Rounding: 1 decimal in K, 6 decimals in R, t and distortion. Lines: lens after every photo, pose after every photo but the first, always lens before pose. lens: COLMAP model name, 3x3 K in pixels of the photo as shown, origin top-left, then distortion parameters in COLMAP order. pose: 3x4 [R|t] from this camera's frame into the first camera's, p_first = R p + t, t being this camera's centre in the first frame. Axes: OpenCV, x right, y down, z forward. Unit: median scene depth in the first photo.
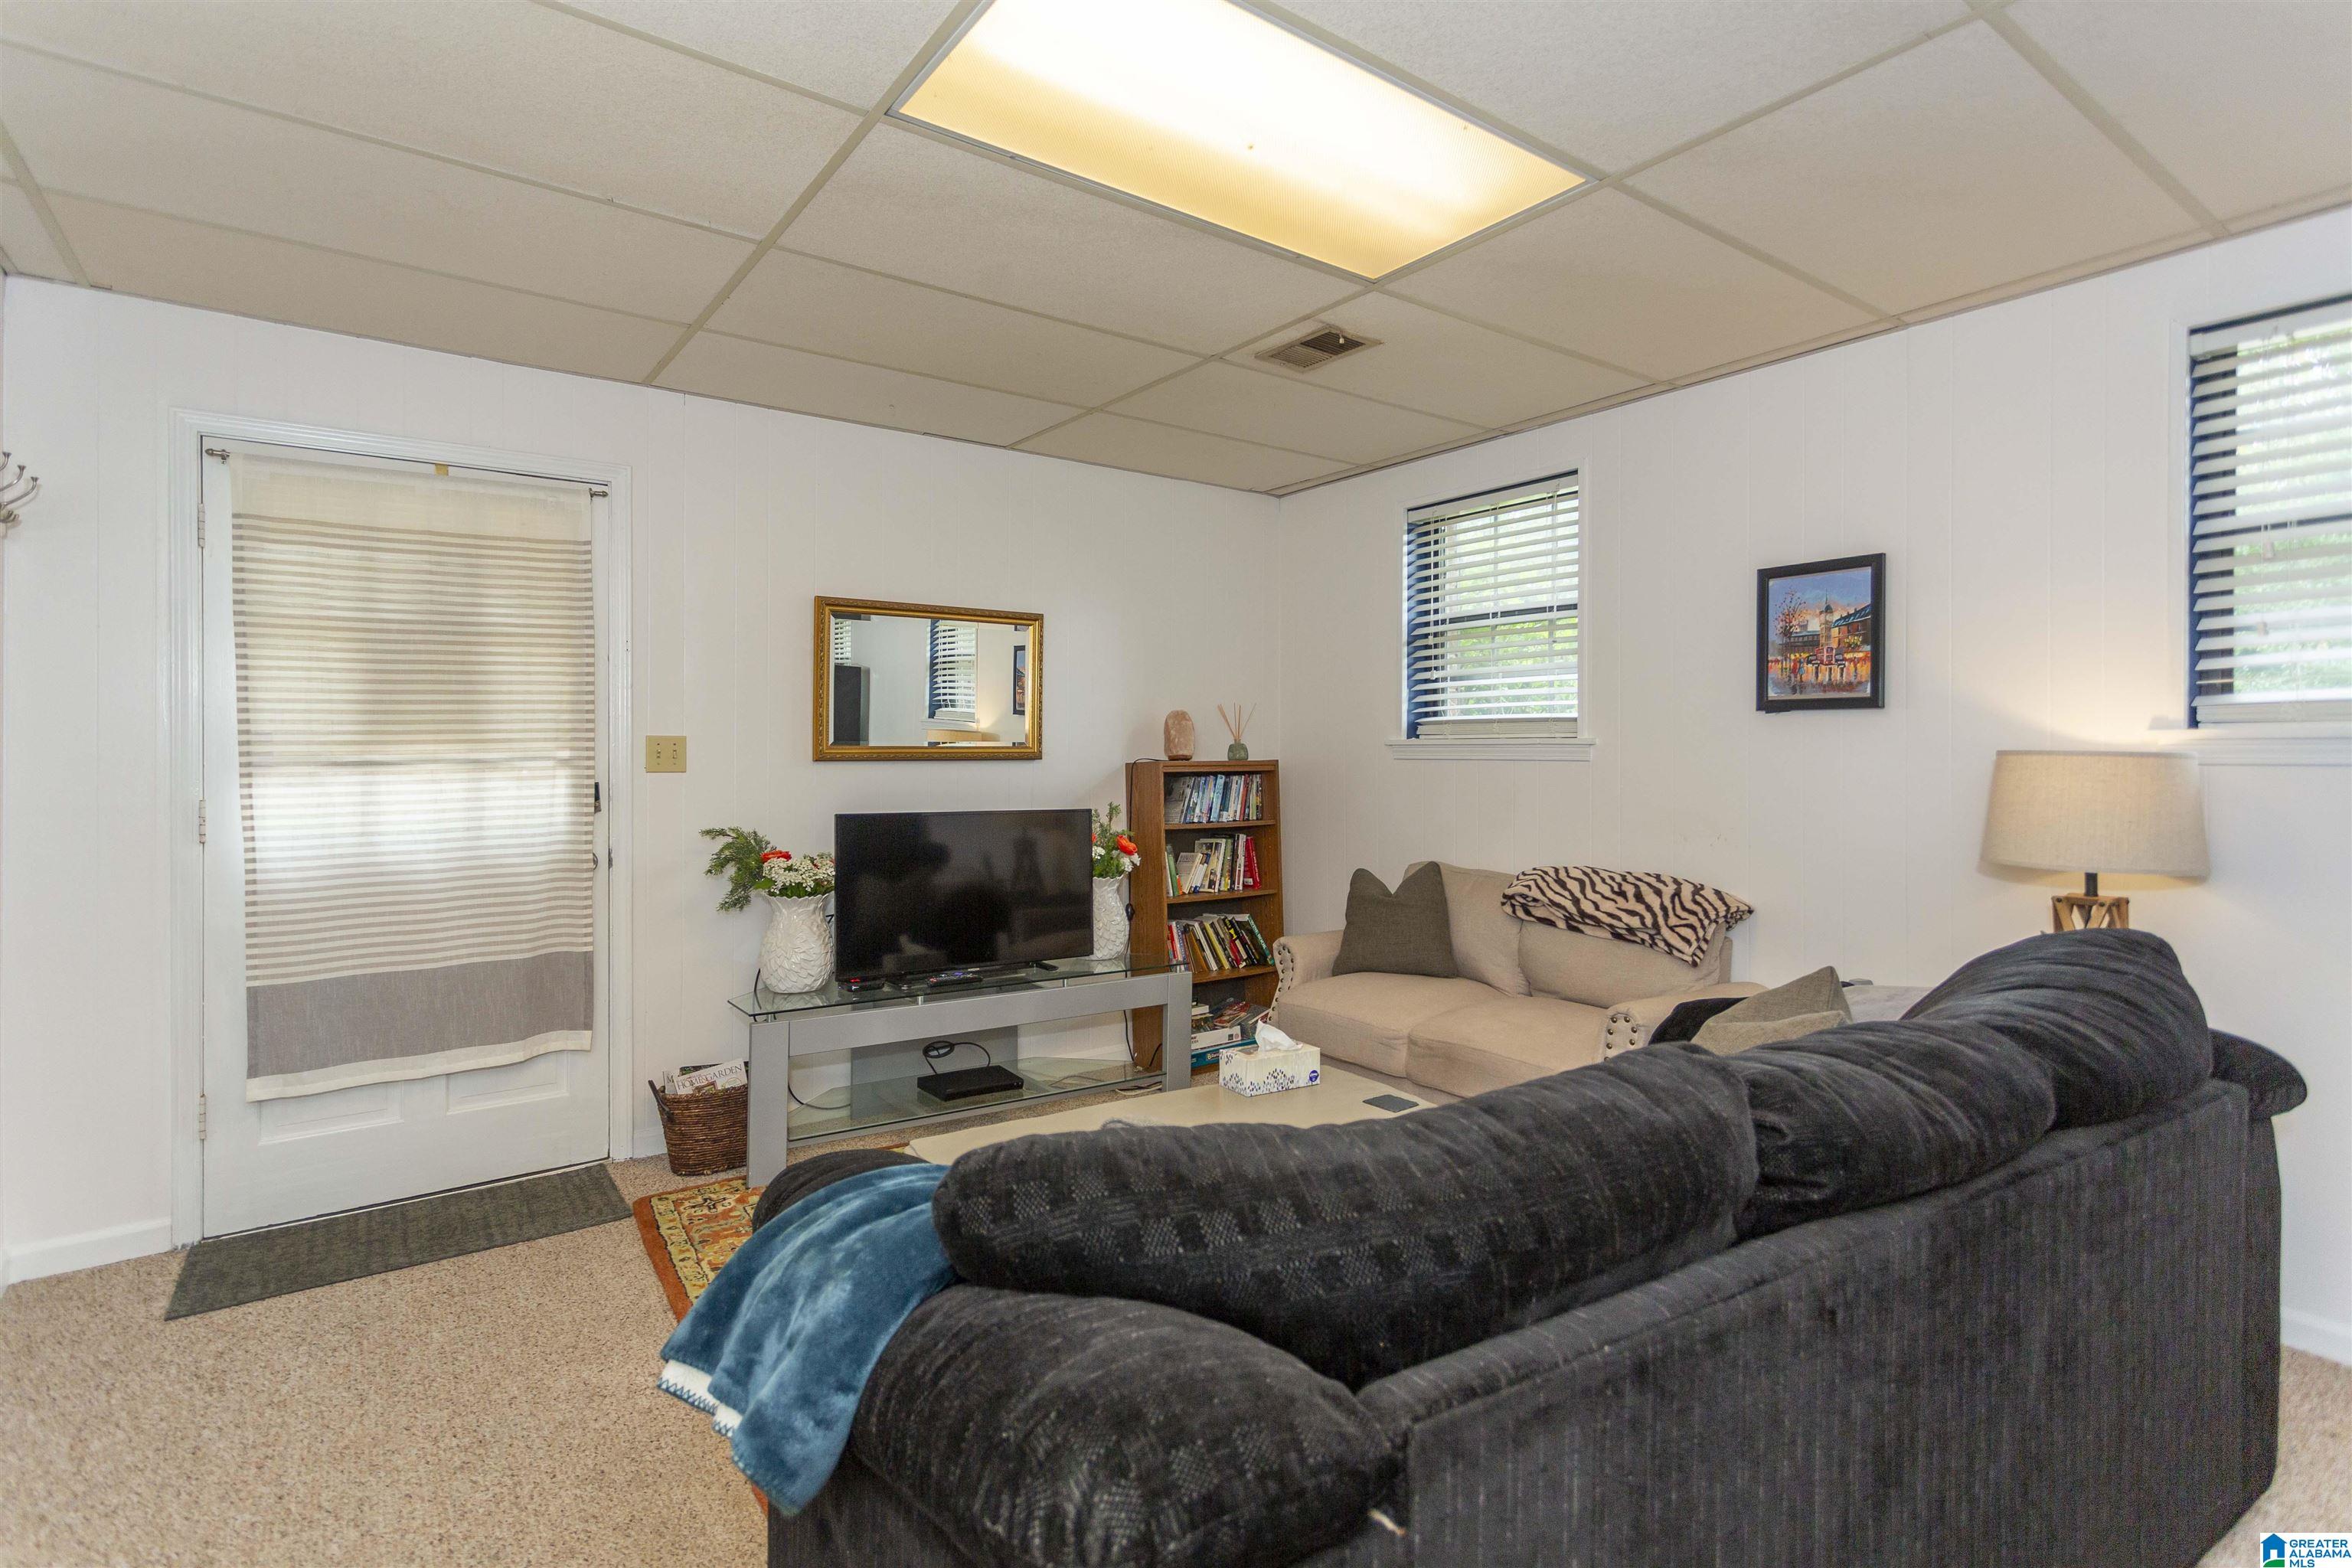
lens RADIAL K [[1097.9, 0, 1183.0], [0, 1097.9, 739.9], [0, 0, 1]] dist [0.001593, 0.000663]
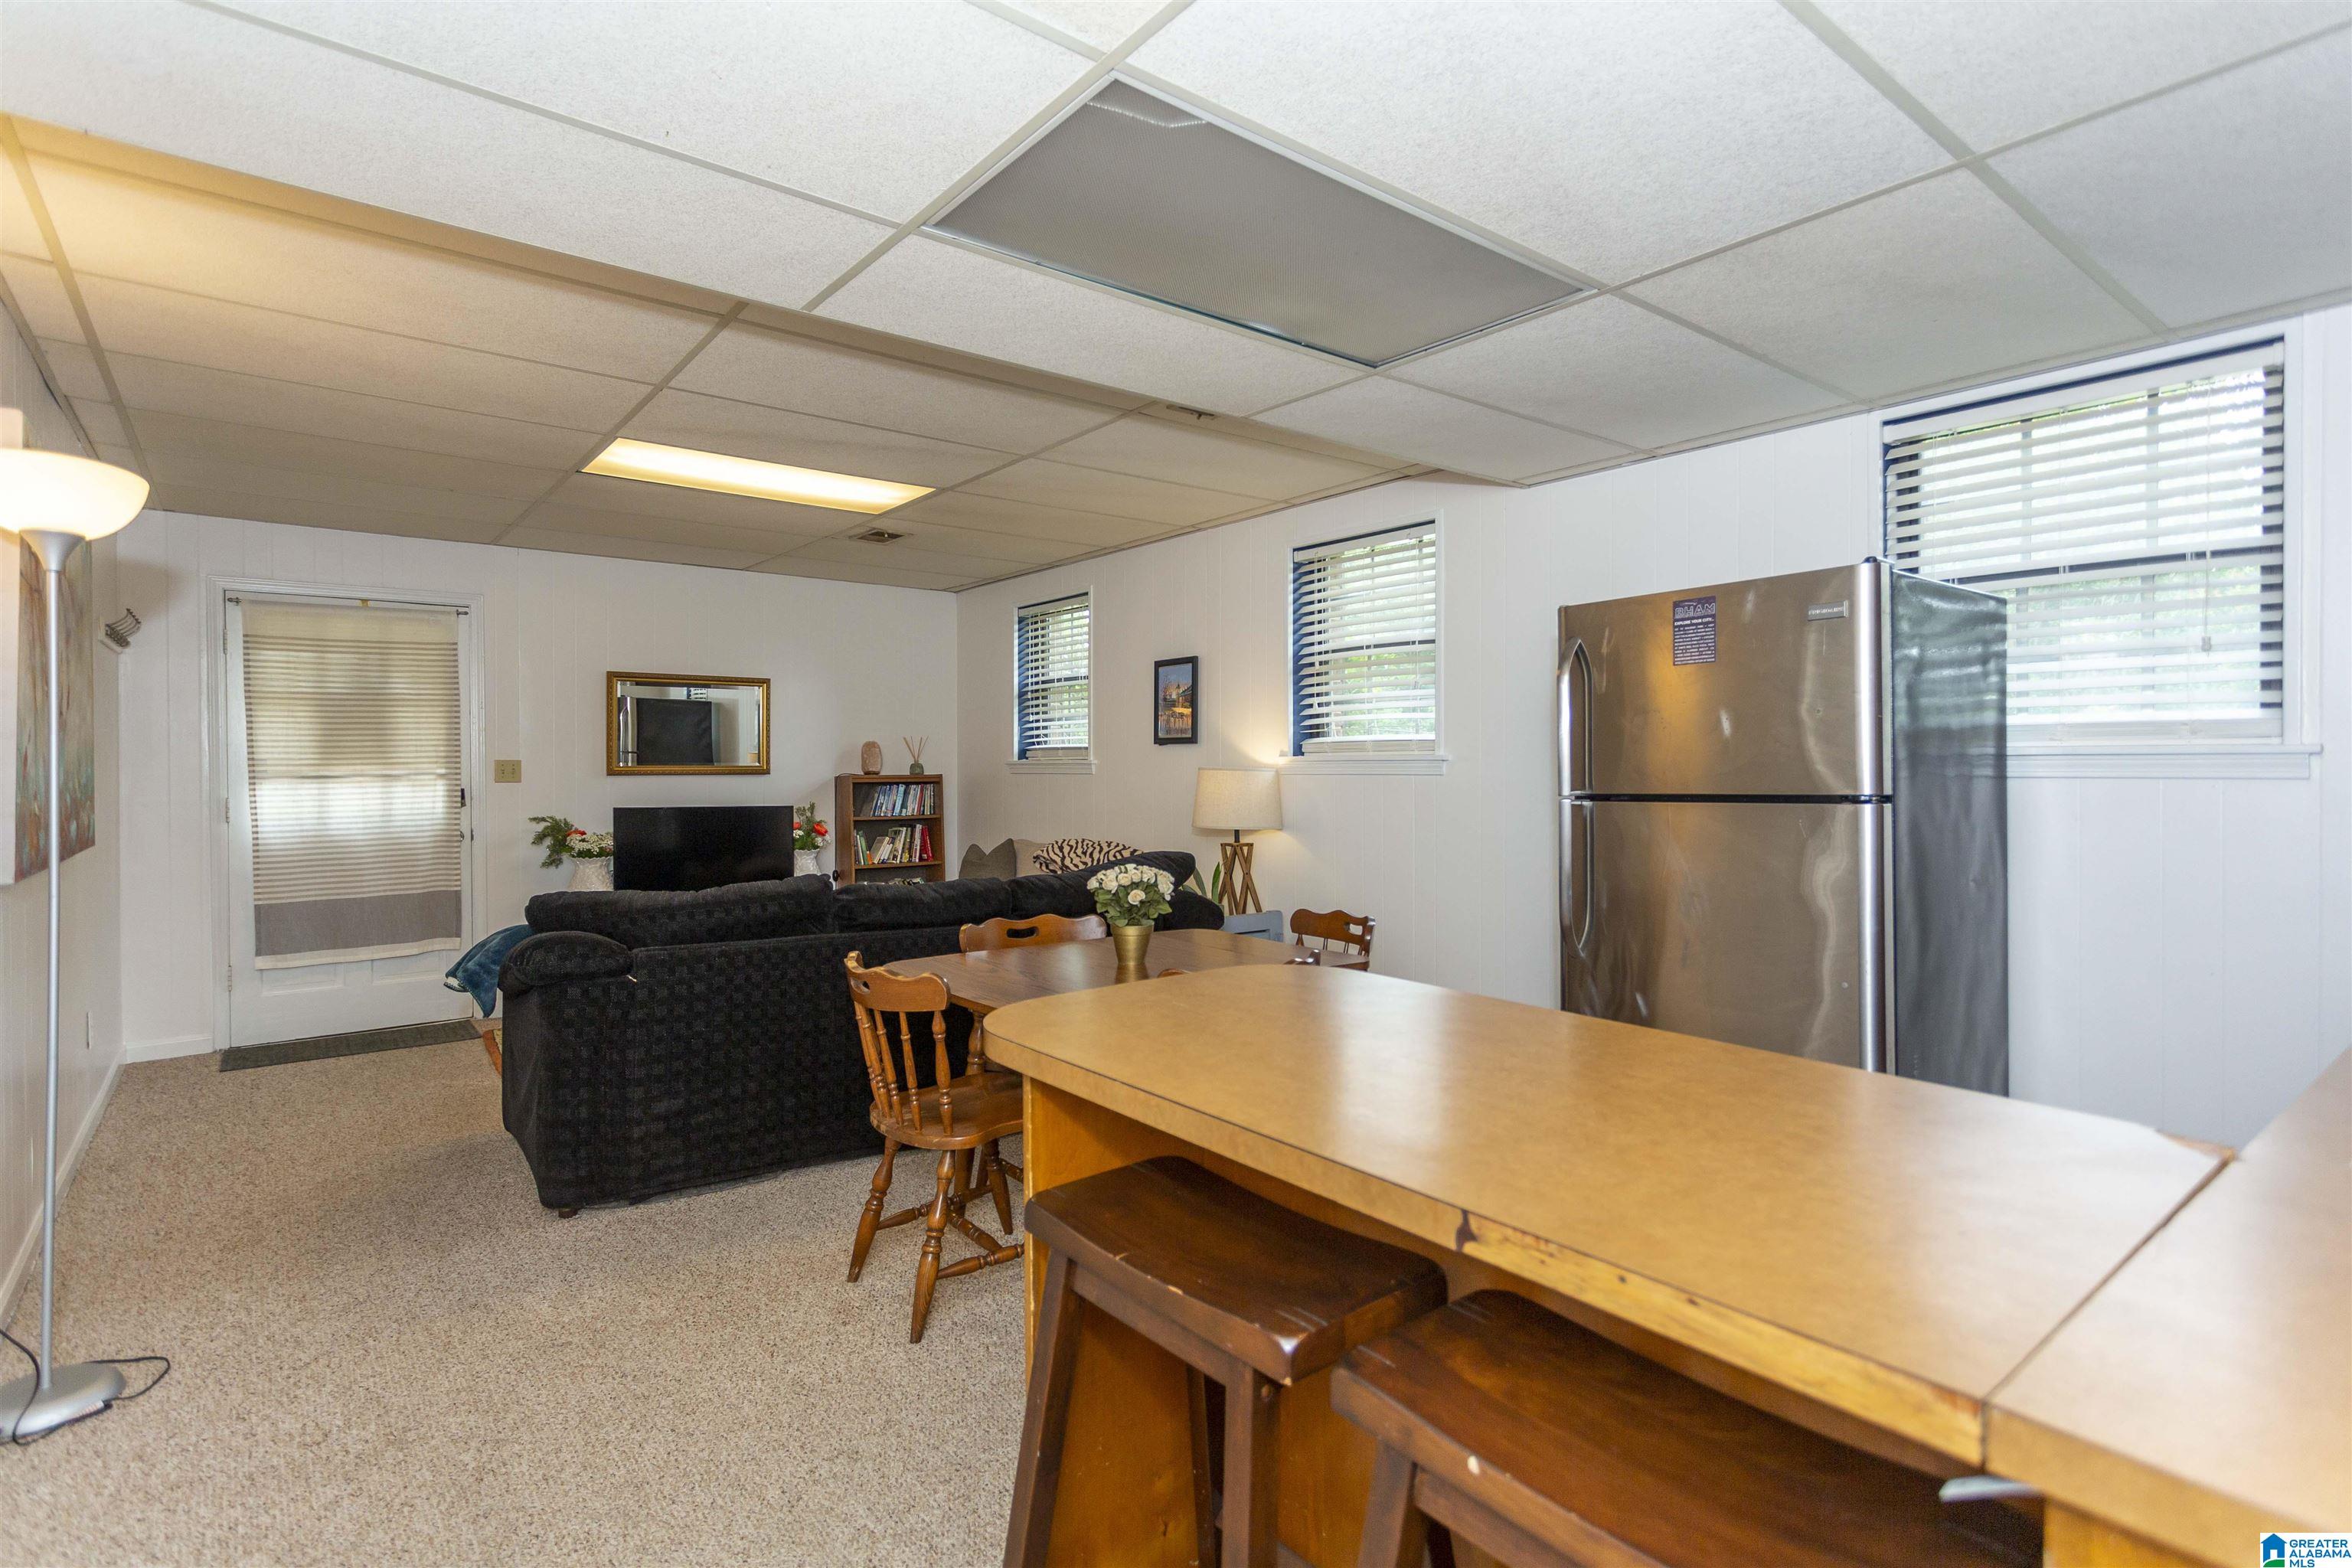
lens RADIAL K [[1117.6, 0, 1165.8], [0, 1117.6, 769.7], [0, 0, 1]] dist [0.004252, -0.000123]
pose [[0.999597, -0.002184, 0.028286, 0.468689], [0.001832, 0.999920, 0.012486, -0.008065], [-0.028311, -0.012430, 0.999522, -0.700630]]
